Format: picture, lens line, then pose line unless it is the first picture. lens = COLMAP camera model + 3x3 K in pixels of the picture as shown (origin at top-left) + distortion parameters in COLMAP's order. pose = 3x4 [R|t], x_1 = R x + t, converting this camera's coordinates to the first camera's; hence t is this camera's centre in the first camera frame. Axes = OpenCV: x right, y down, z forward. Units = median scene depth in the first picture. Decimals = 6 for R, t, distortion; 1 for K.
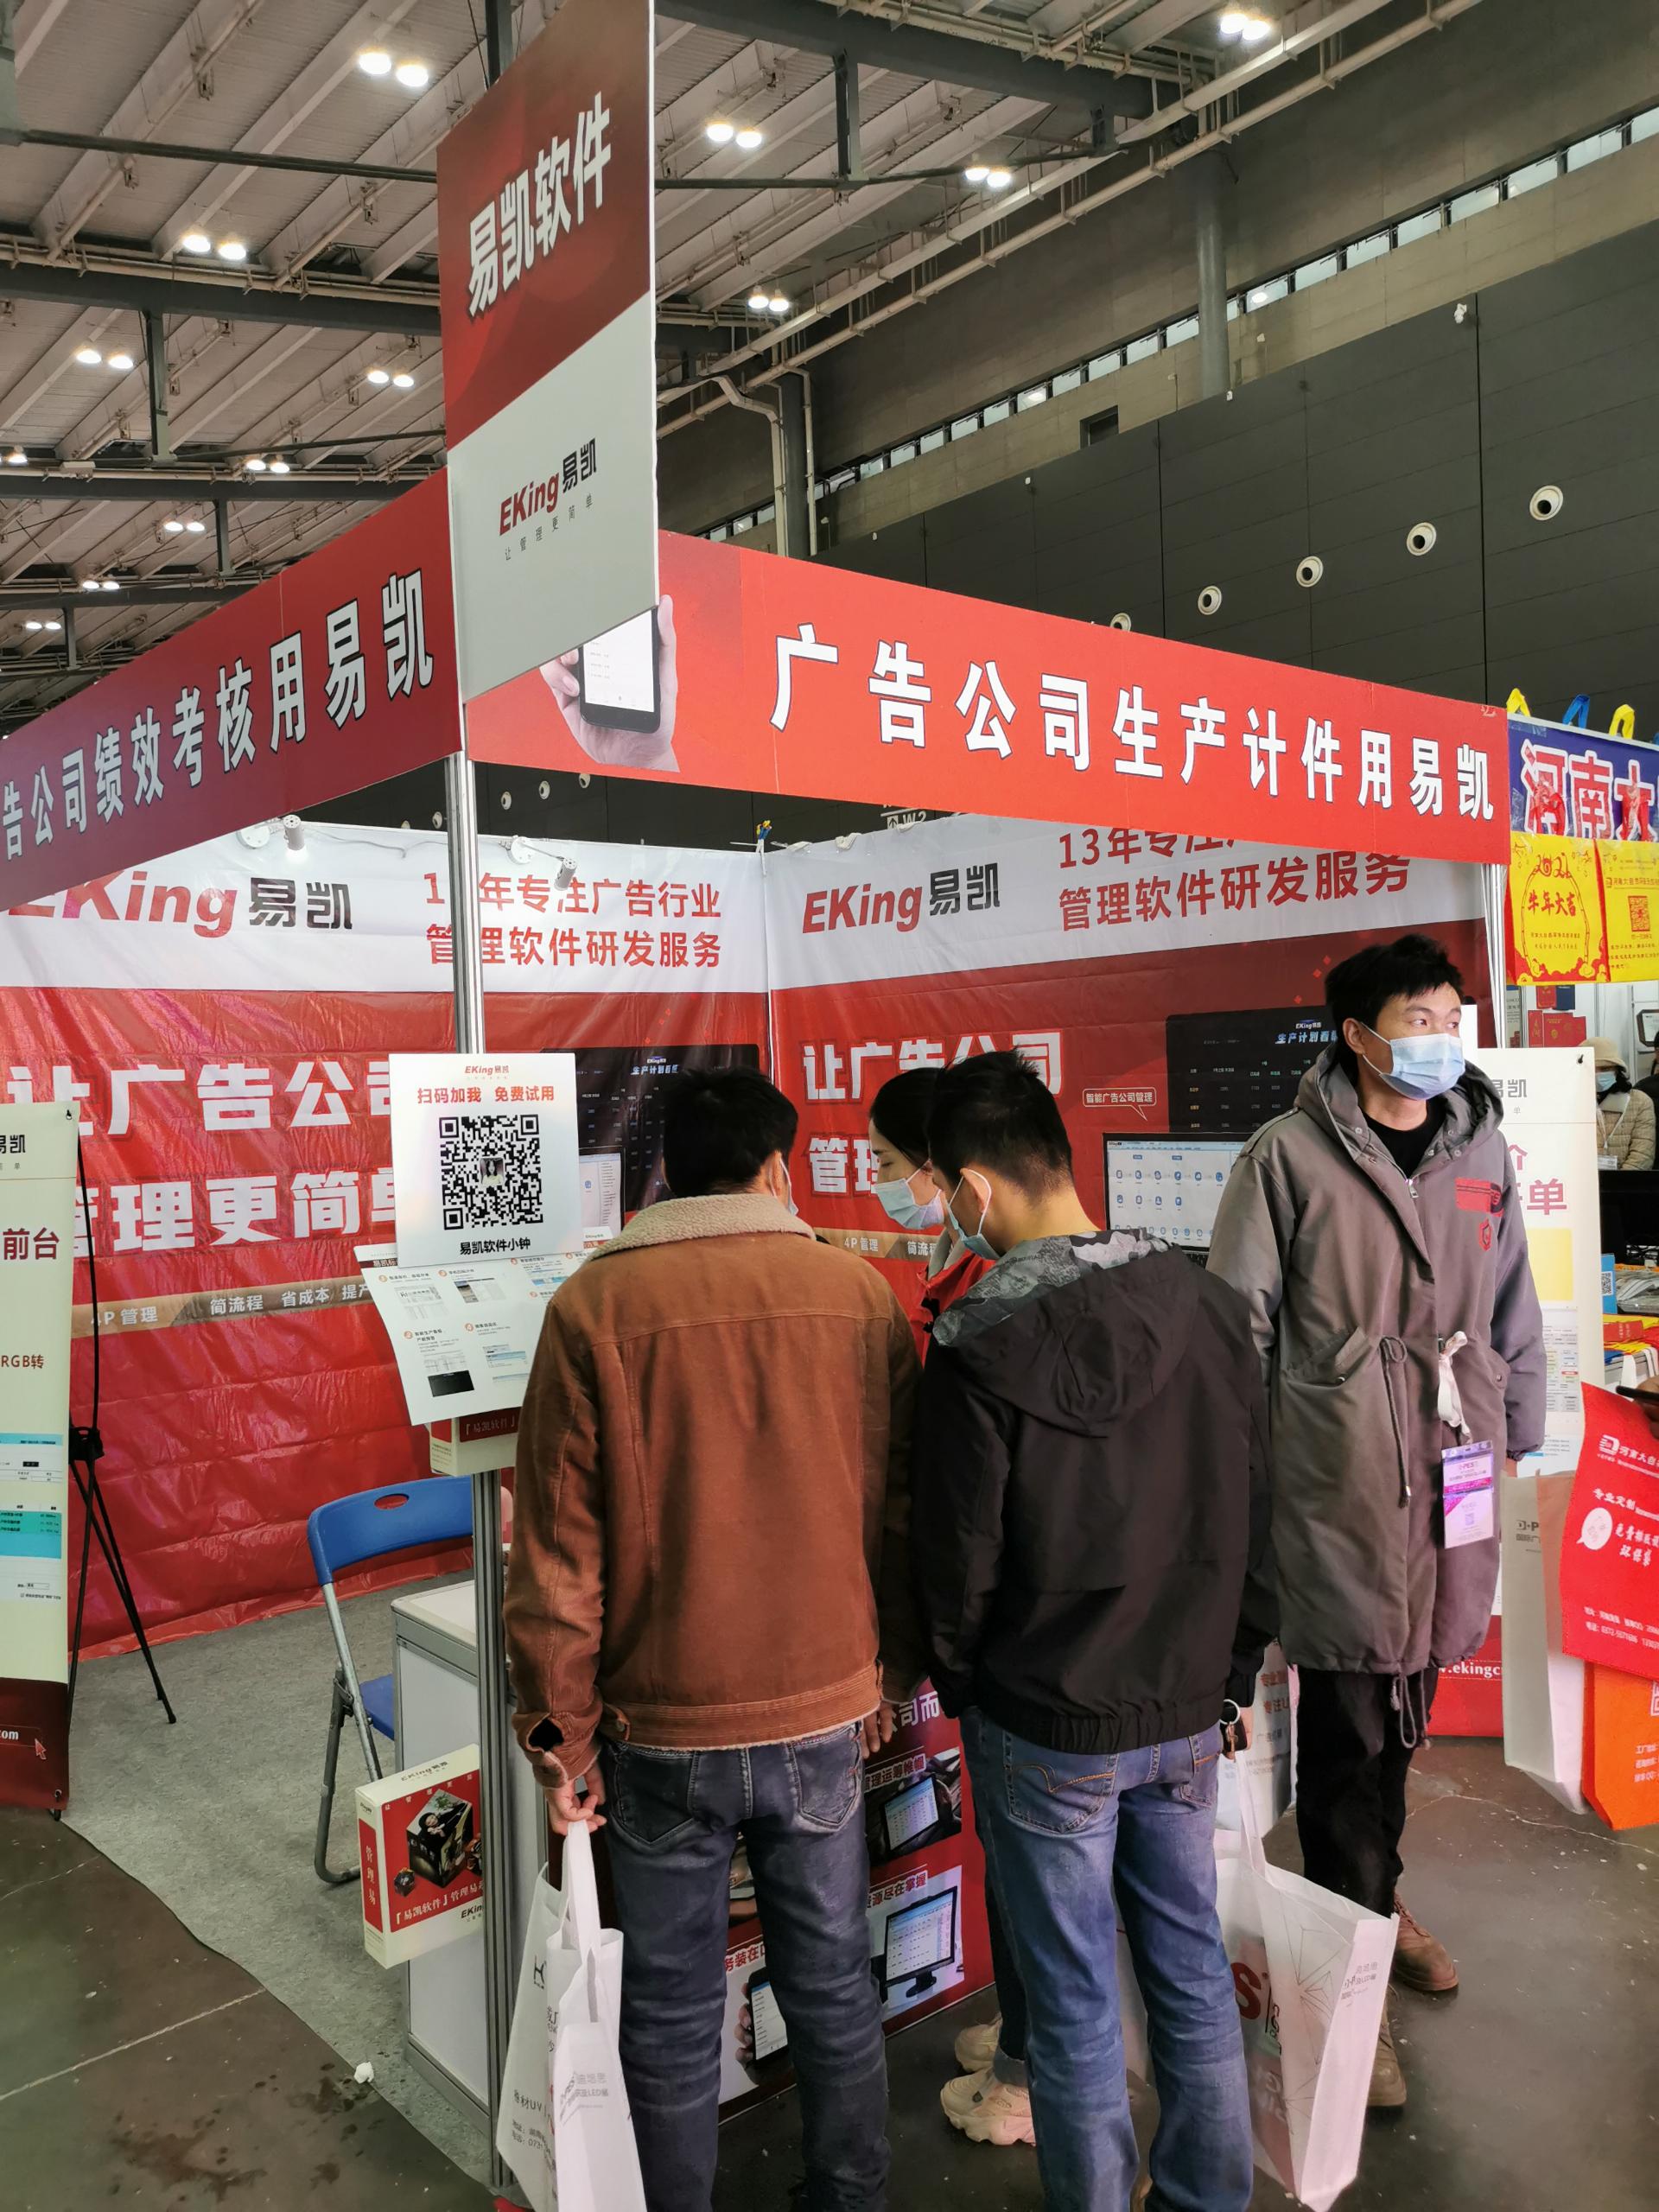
lens RADIAL K [[1699.2, 0, 864.4], [0, 1699.2, 1101.2], [0, 0, 1]] dist [0.038640, -0.034839]
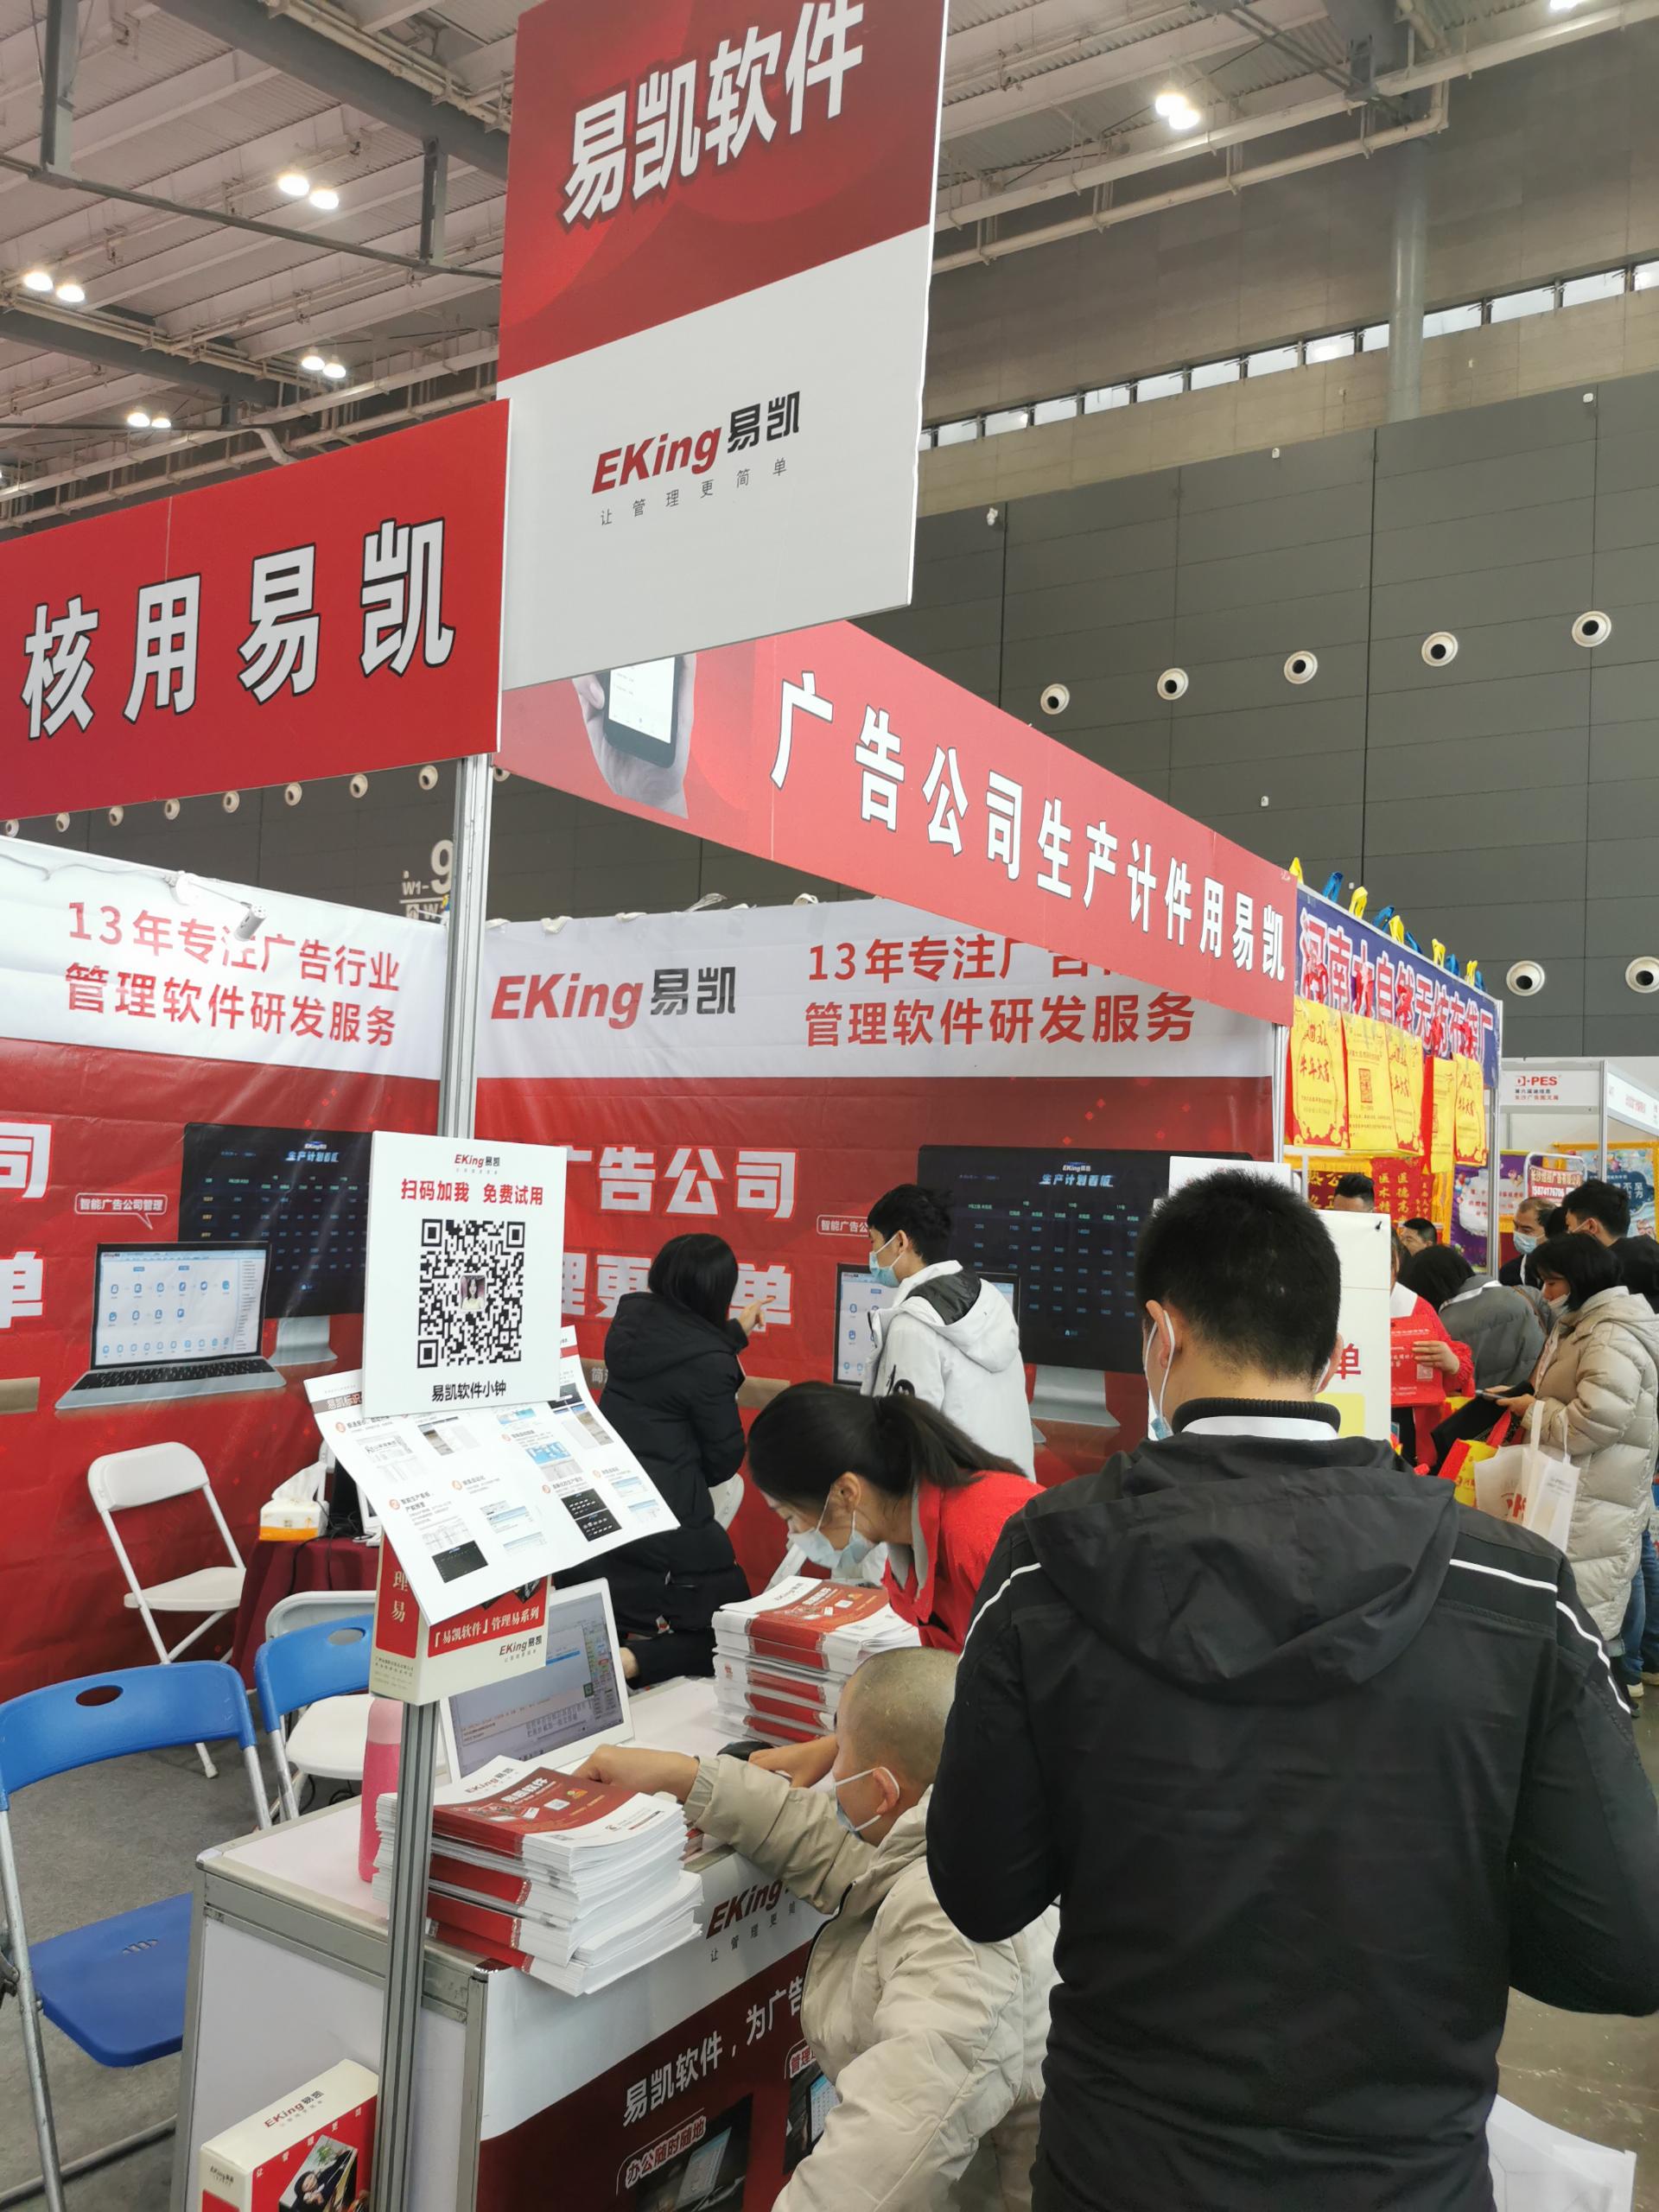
lens RADIAL K [[1699.2, 0, 864.4], [0, 1699.2, 1101.2], [0, 0, 1]] dist [0.038640, -0.034839]
pose [[0.952306, 0.089598, 0.291694, -0.148925], [-0.069947, 0.994564, -0.077136, 0.001112], [-0.297020, 0.053054, 0.953396, 0.109680]]
